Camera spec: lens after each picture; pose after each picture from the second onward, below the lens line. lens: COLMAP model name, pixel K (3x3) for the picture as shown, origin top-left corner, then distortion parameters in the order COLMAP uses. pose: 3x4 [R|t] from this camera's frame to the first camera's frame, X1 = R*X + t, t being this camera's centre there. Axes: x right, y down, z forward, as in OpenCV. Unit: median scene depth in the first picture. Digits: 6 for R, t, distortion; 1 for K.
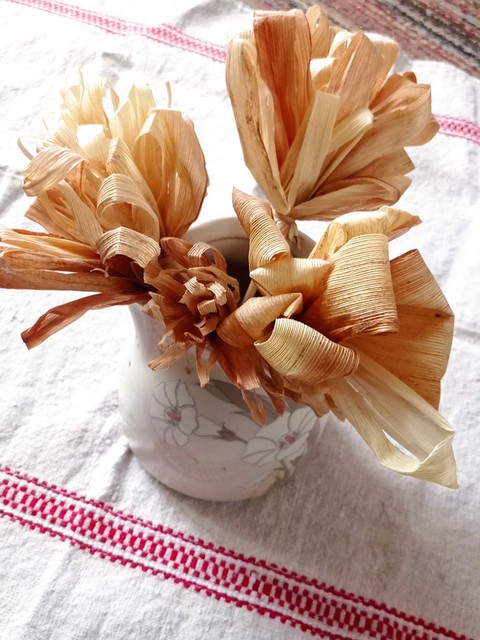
lens RADIAL K [[791.9, 0, 240.0], [0, 791.9, 320.0], [0, 0, 1]] dist [0.066430, -0.104859]
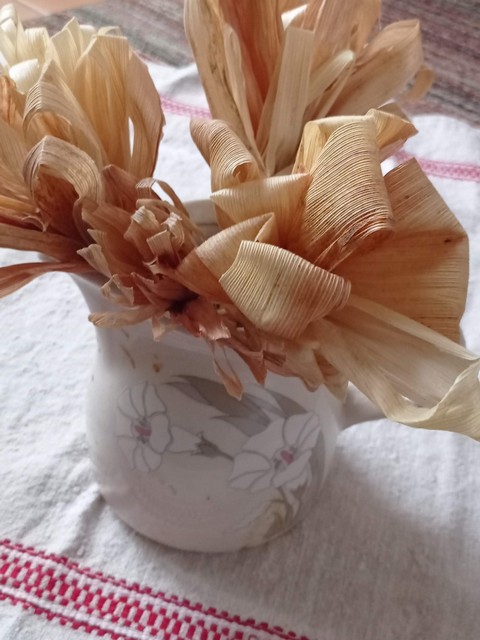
lens RADIAL K [[791.9, 0, 240.0], [0, 791.9, 320.0], [0, 0, 1]] dist [0.066430, -0.104859]
pose [[0.998267, -0.050797, -0.029705, 0.043627], [0.044170, 0.980380, -0.192104, 0.158831], [0.038881, 0.190459, 0.980925, 0.162003]]
